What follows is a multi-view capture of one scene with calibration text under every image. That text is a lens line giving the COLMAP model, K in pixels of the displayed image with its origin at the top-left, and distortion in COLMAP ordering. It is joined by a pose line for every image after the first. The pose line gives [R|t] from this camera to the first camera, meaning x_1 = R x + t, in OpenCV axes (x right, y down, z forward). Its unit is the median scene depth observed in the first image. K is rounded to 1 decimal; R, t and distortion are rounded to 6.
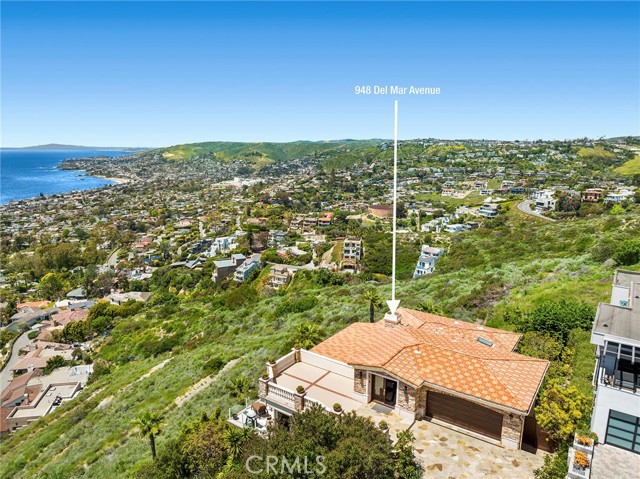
lens RADIAL K [[446.3, 0, 320.0], [0, 446.3, 239.5], [0, 0, 1]] dist [-0.033745, -0.002021]
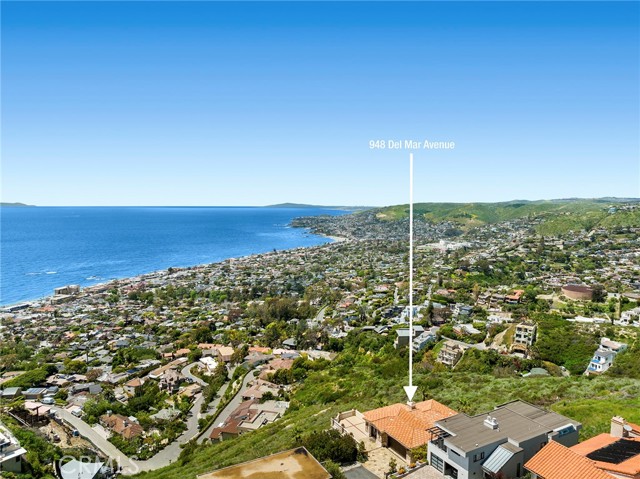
lens RADIAL K [[446.3, 0, 320.0], [0, 446.3, 239.5], [0, 0, 1]] dist [-0.033745, -0.002021]
pose [[0.894614, 0.025349, -0.446120, 0.067938], [-0.082410, 0.990623, -0.108969, -0.030298], [0.439174, 0.134250, 0.888315, -0.103493]]
